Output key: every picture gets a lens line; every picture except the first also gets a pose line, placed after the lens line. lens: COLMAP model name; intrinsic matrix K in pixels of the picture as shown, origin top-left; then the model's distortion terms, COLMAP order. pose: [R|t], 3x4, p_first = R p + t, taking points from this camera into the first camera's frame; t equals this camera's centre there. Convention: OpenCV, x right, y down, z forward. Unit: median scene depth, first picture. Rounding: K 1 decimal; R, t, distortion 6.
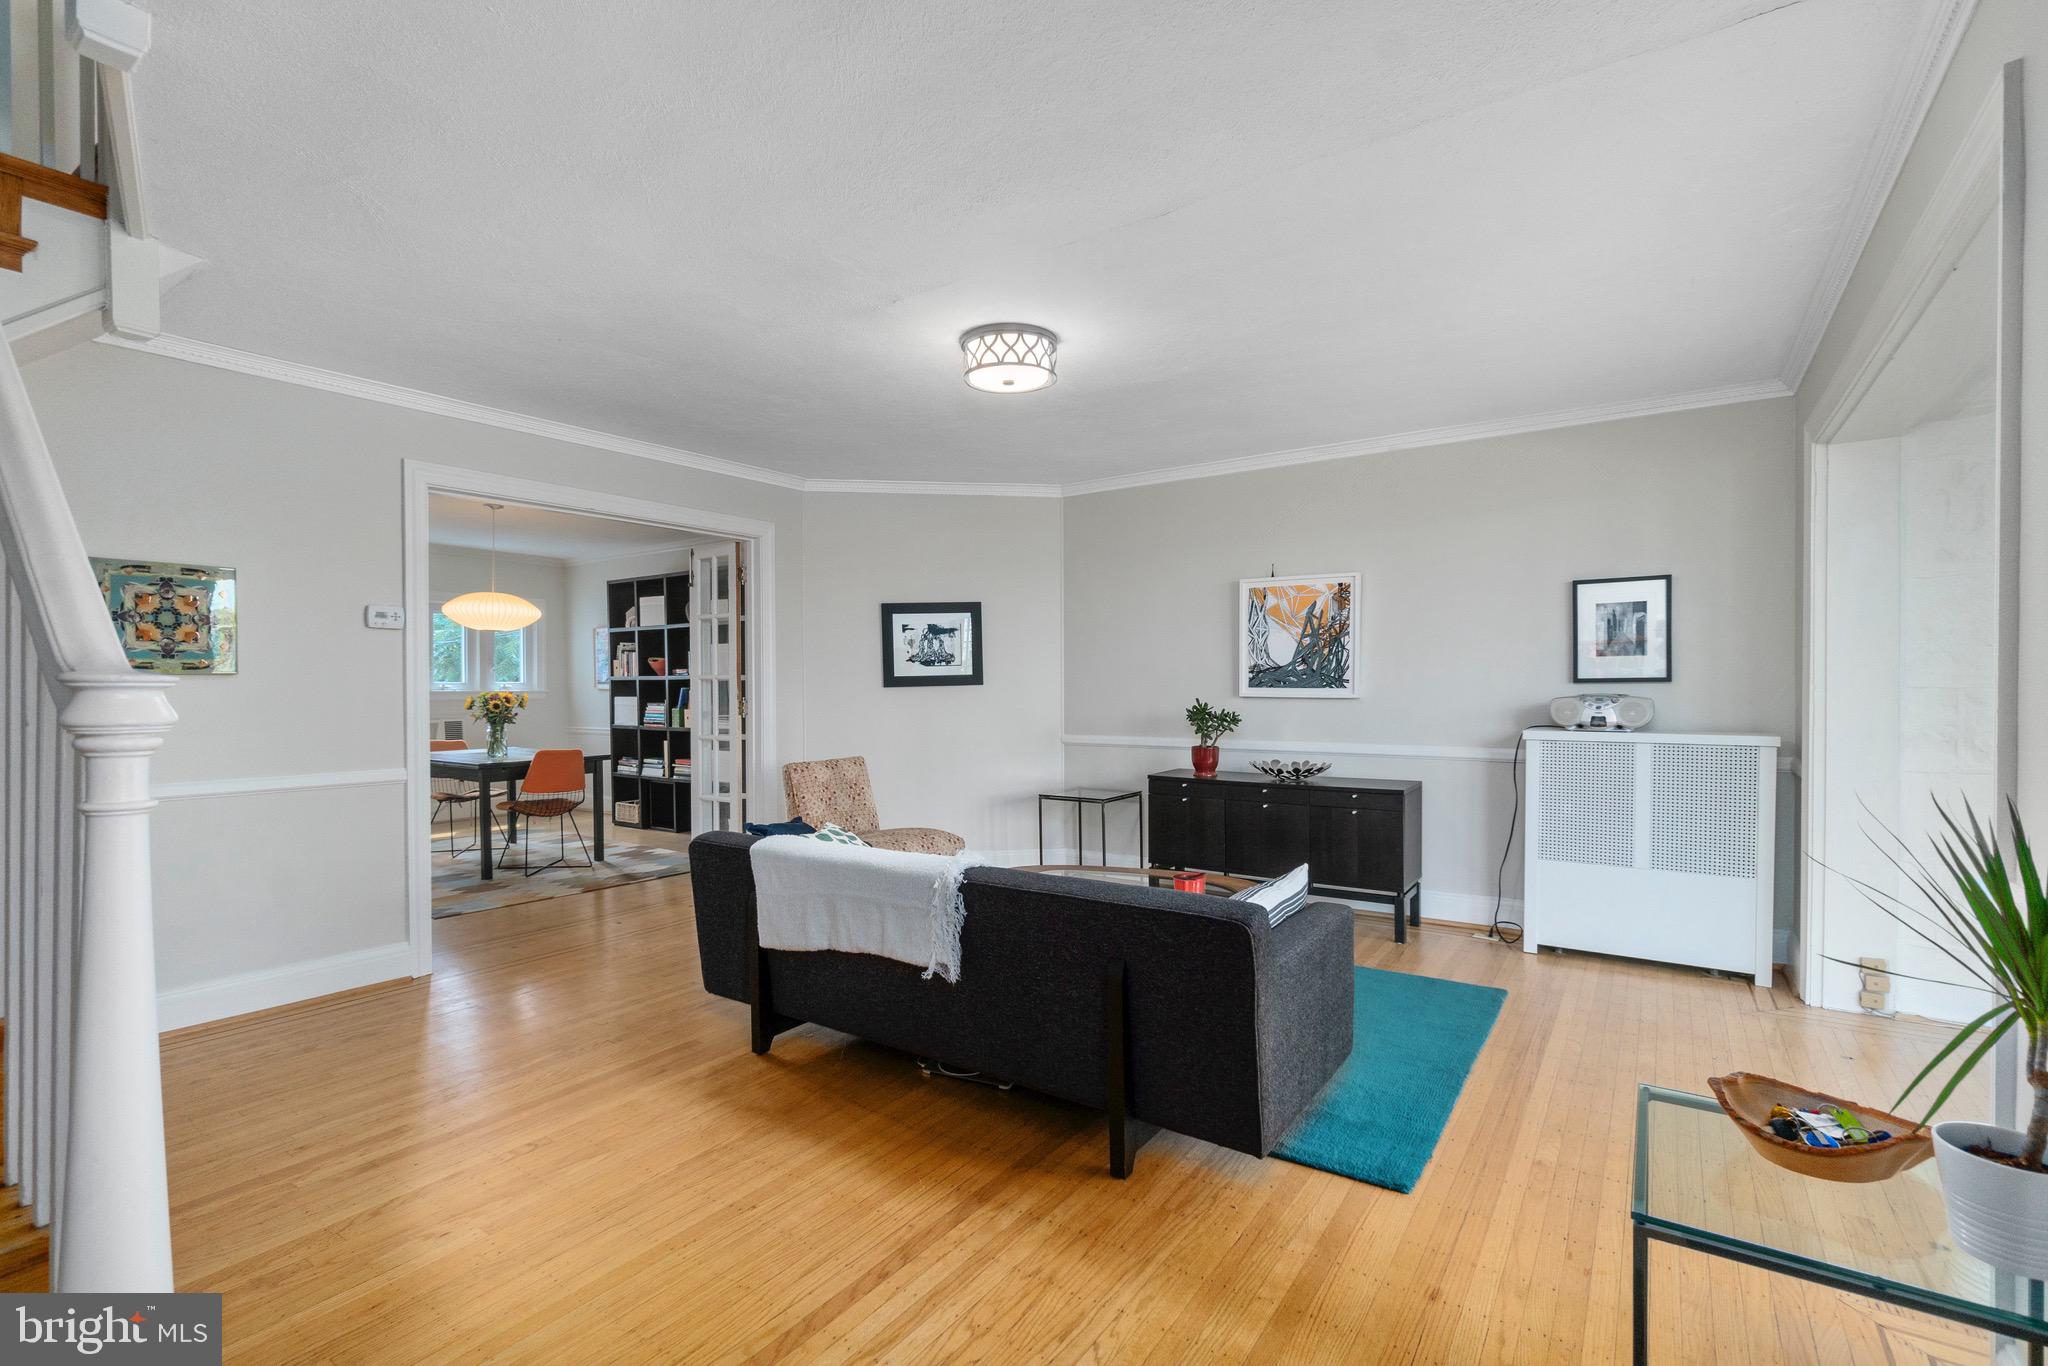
lens RADIAL K [[892.0, 0, 1020.3], [0, 892.0, 700.5], [0, 0, 1]] dist [-0.004505, 0.000866]
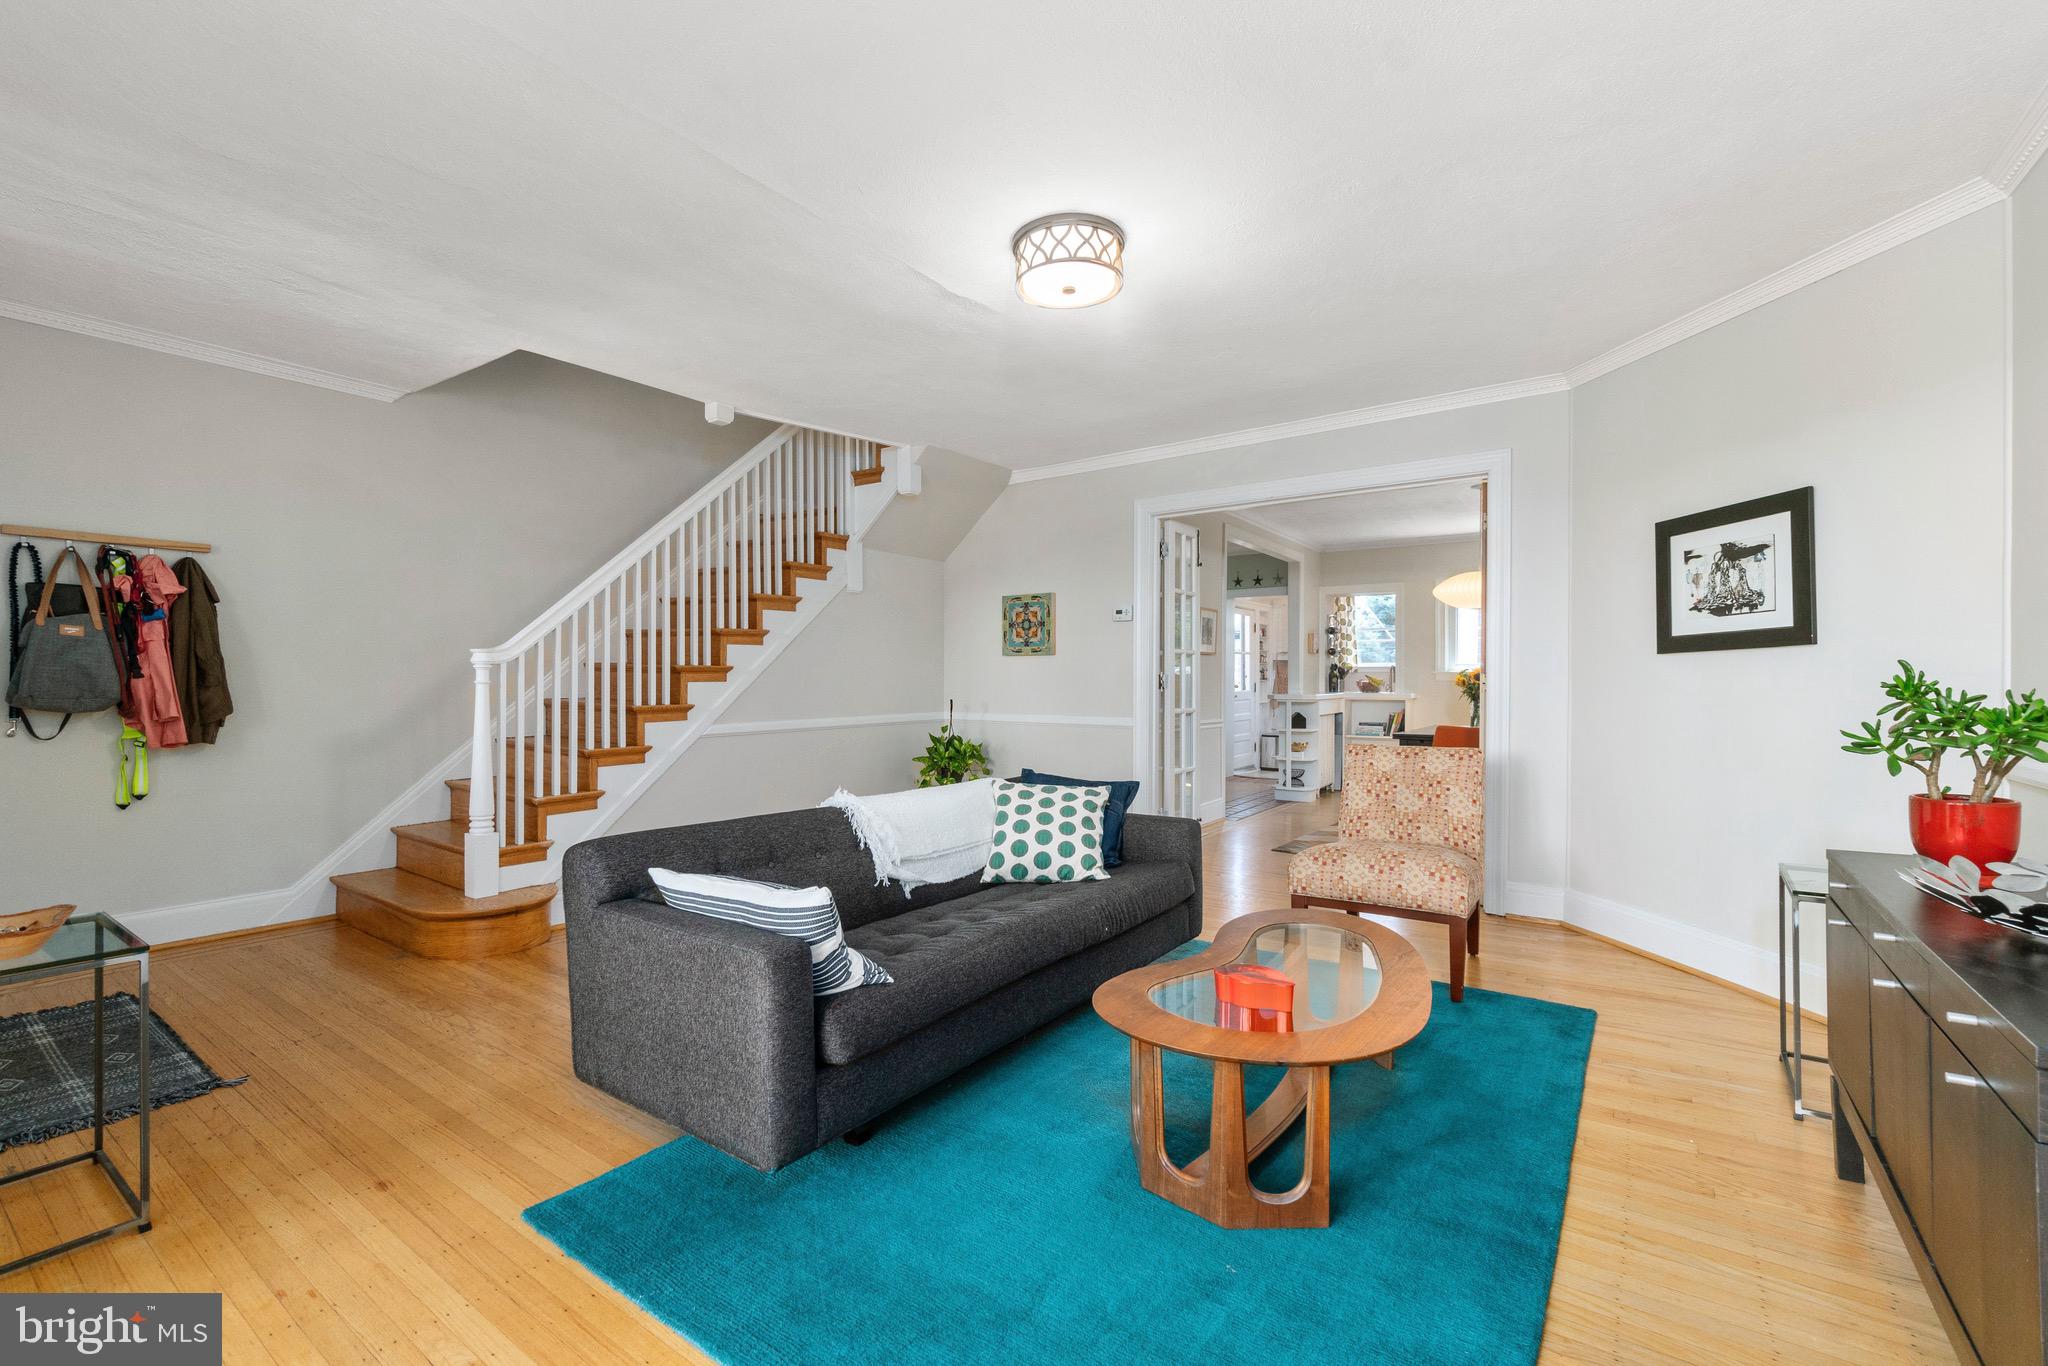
lens RADIAL K [[892.0, 0, 1029.3], [0, 892.0, 681.4], [0, 0, 1]] dist [-0.004505, 0.000866]
pose [[-0.002030, 0.004643, -0.999987, 0.478408], [-0.016002, 0.999861, 0.004675, 0.008573], [0.999870, 0.016011, -0.001956, 0.548852]]
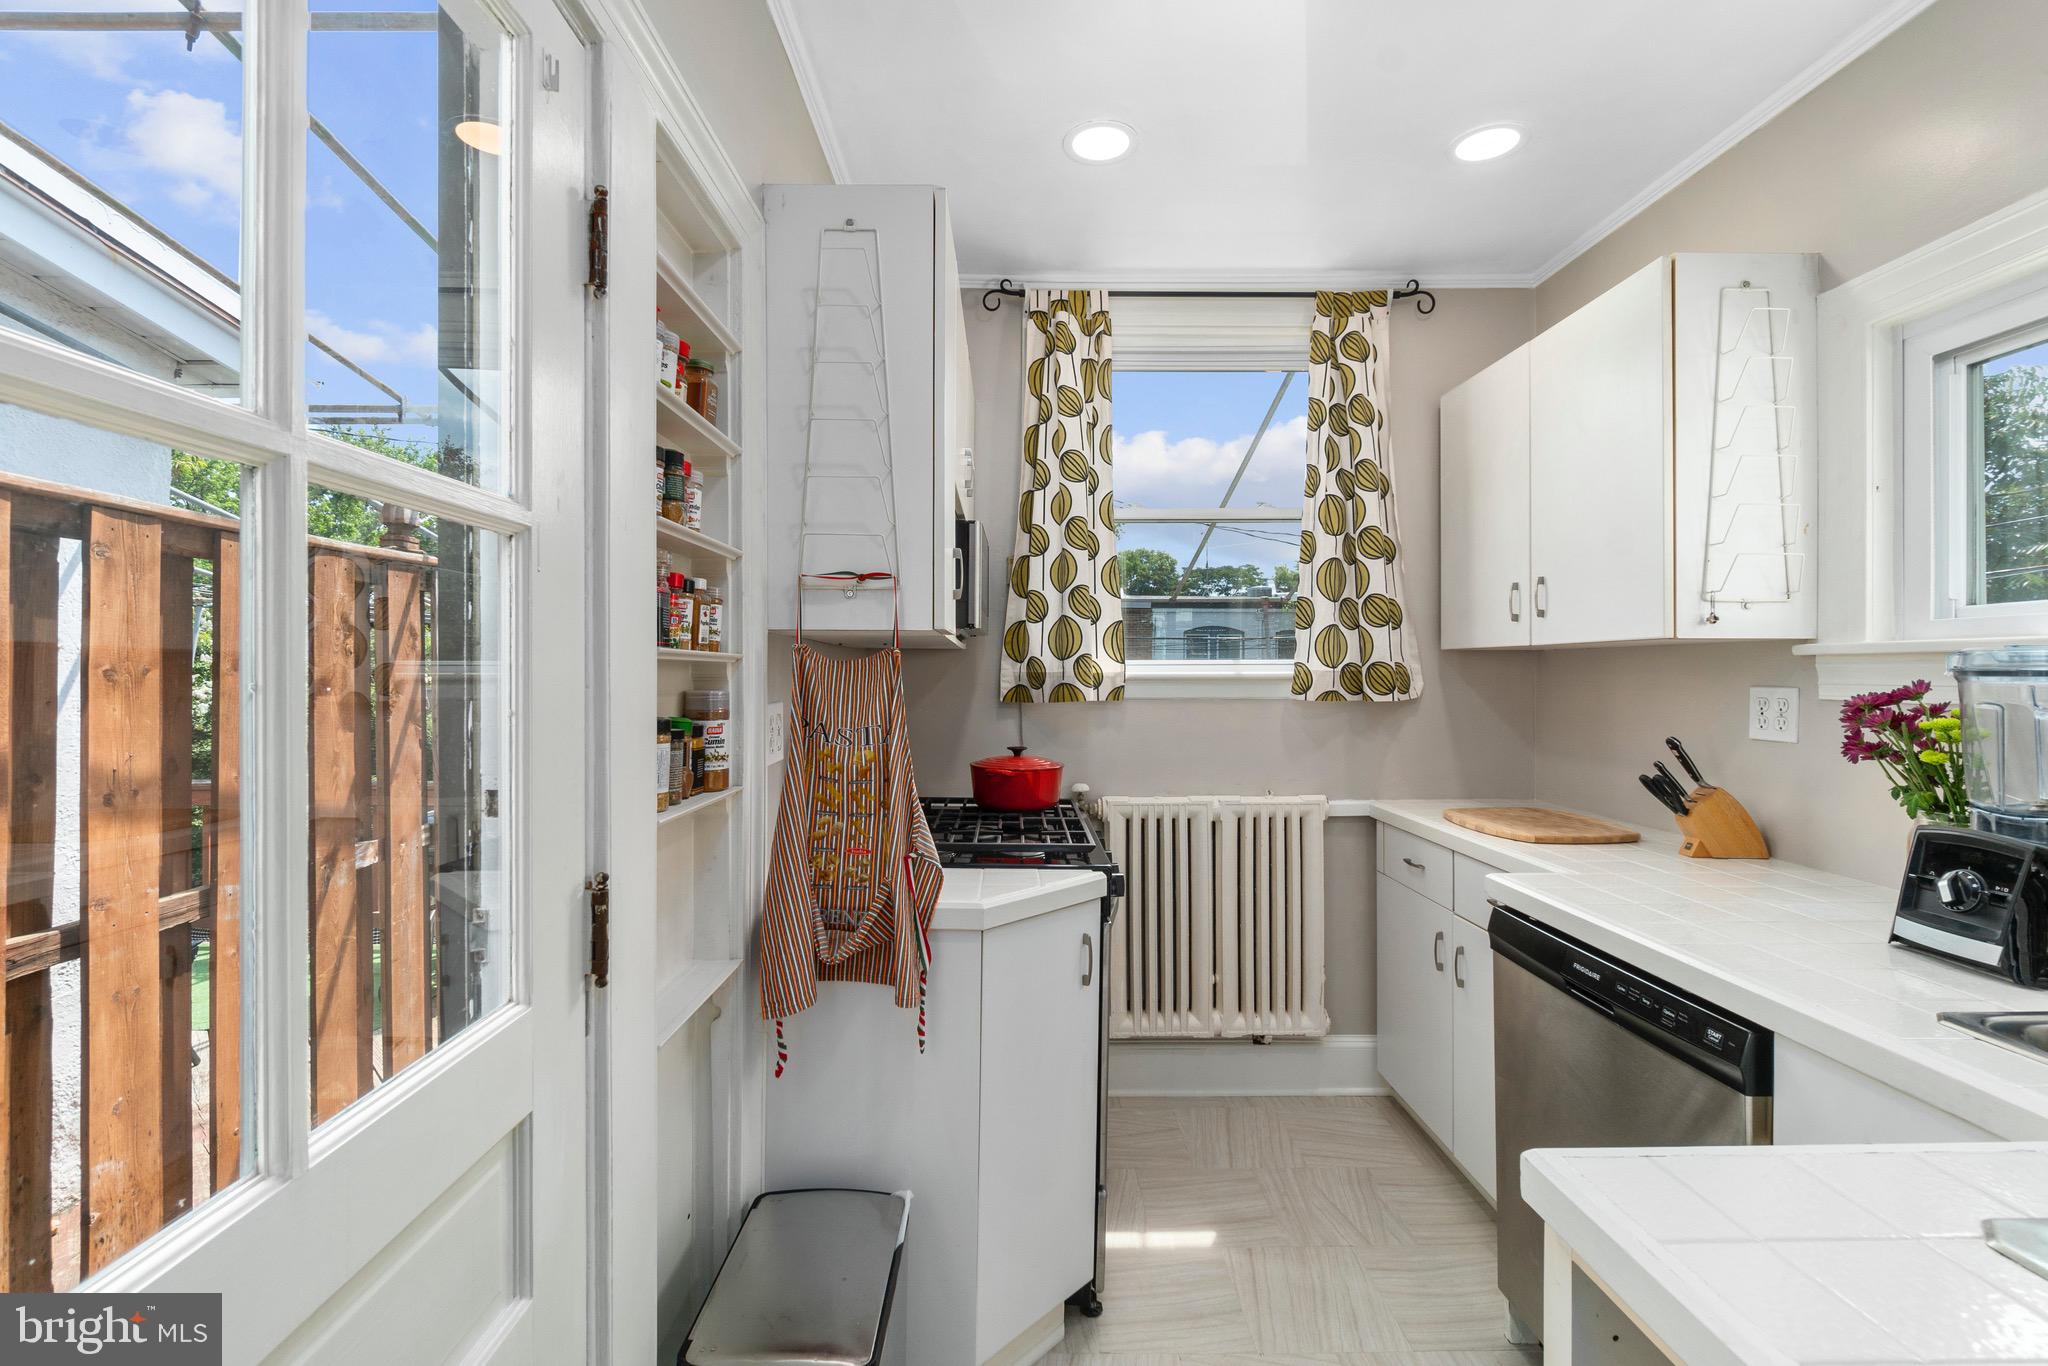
lens RADIAL K [[892.0, 0, 1020.2], [0, 892.0, 672.0], [0, 0, 1]] dist [-0.004505, 0.000866]
pose [[0.583149, -0.001502, -0.812363, -1.252540], [-0.014953, 0.999809, -0.012583, -0.023267], [0.812227, 0.019485, 0.583016, 0.994198]]
